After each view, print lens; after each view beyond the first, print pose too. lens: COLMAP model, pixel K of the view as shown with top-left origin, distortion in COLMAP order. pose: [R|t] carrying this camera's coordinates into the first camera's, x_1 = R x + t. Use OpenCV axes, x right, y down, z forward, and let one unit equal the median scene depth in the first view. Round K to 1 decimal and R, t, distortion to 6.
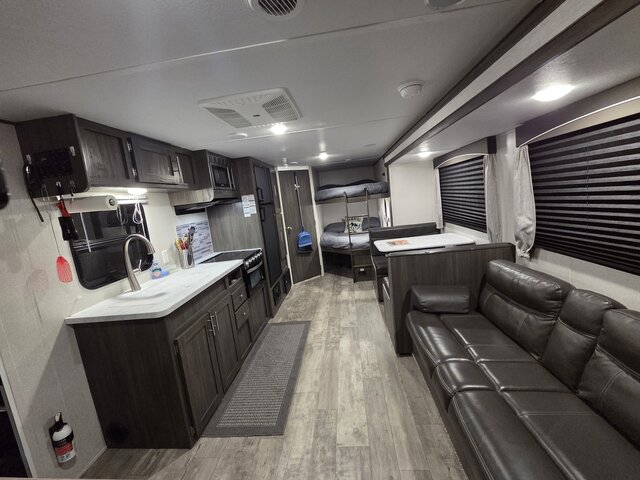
lens RADIAL K [[262.9, 0, 320.5], [0, 262.9, 235.0], [0, 0, 1]] dist [-0.000228, -0.000415]
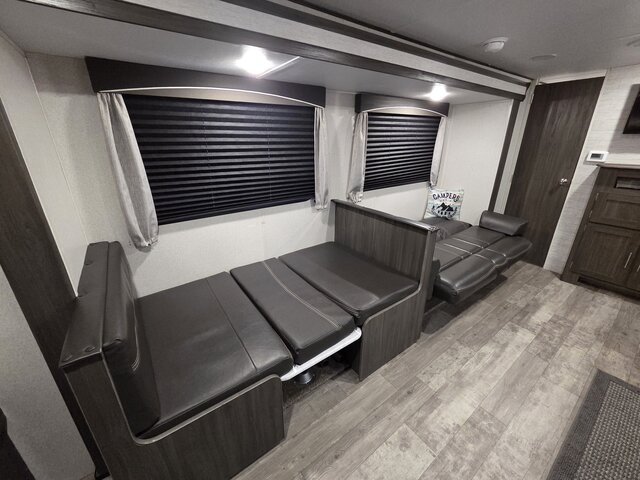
lens RADIAL K [[262.9, 0, 317.5], [0, 262.9, 234.2], [0, 0, 1]] dist [-0.000228, -0.000415]
pose [[-0.656611, -0.154853, 0.738162, -0.079631], [0.183893, 0.916292, 0.355797, -0.236265], [-0.731468, 0.369363, -0.573171, 1.703715]]
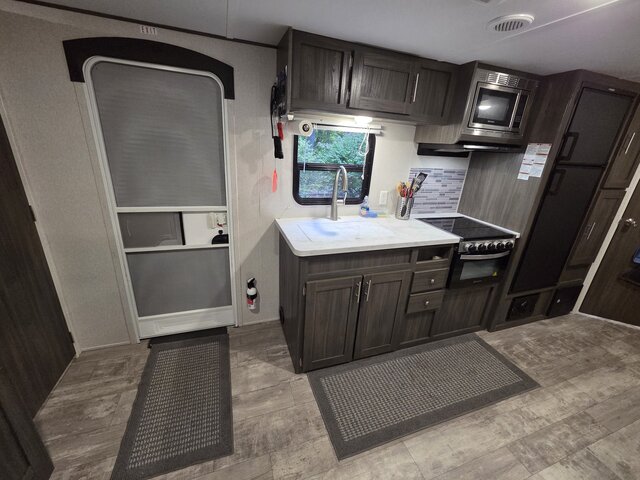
lens RADIAL K [[262.9, 0, 317.6], [0, 262.9, 235.2], [0, 0, 1]] dist [-0.000228, -0.000415]
pose [[0.402458, 0.436683, -0.804572, 0.128484], [-0.237771, 0.898592, 0.368777, -0.094911], [0.884021, 0.042887, 0.465476, 0.417443]]
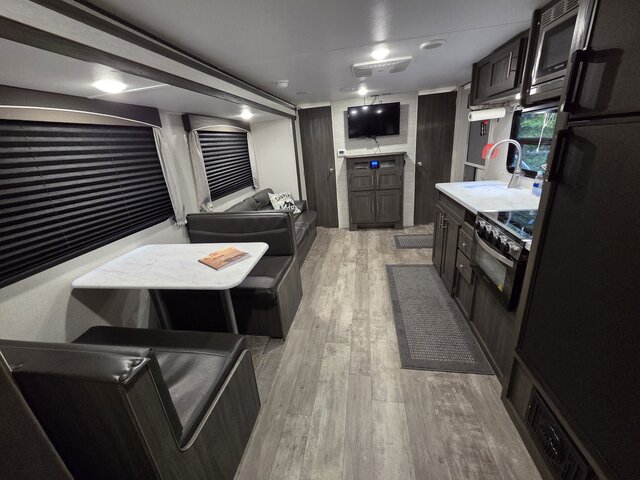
lens RADIAL K [[262.9, 0, 319.8], [0, 262.9, 234.4], [0, 0, 1]] dist [-0.000228, -0.000415]
pose [[-0.979386, 0.157944, 0.125927, 0.031757], [0.198281, 0.870747, 0.449982, -0.286719], [-0.038578, 0.465674, -0.884115, 1.987941]]
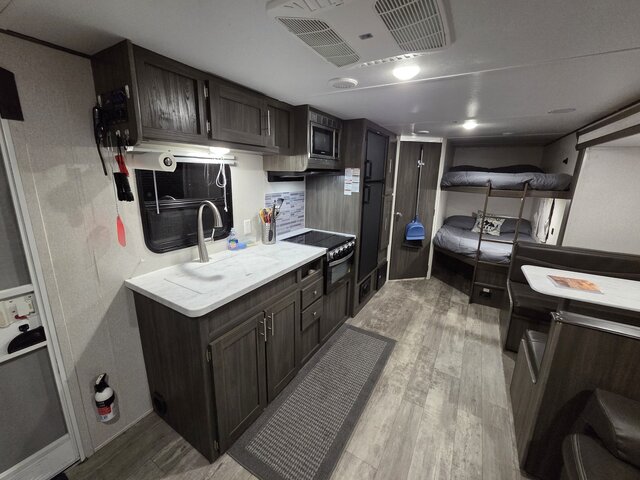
lens RADIAL K [[262.9, 0, 319.0], [0, 262.9, 234.6], [0, 0, 1]] dist [-0.000228, -0.000415]
pose [[0.891723, 0.229081, -0.390322, -0.013023], [-0.185186, 0.971620, 0.147175, -0.078089], [0.412960, -0.058957, 0.908839, 0.311757]]
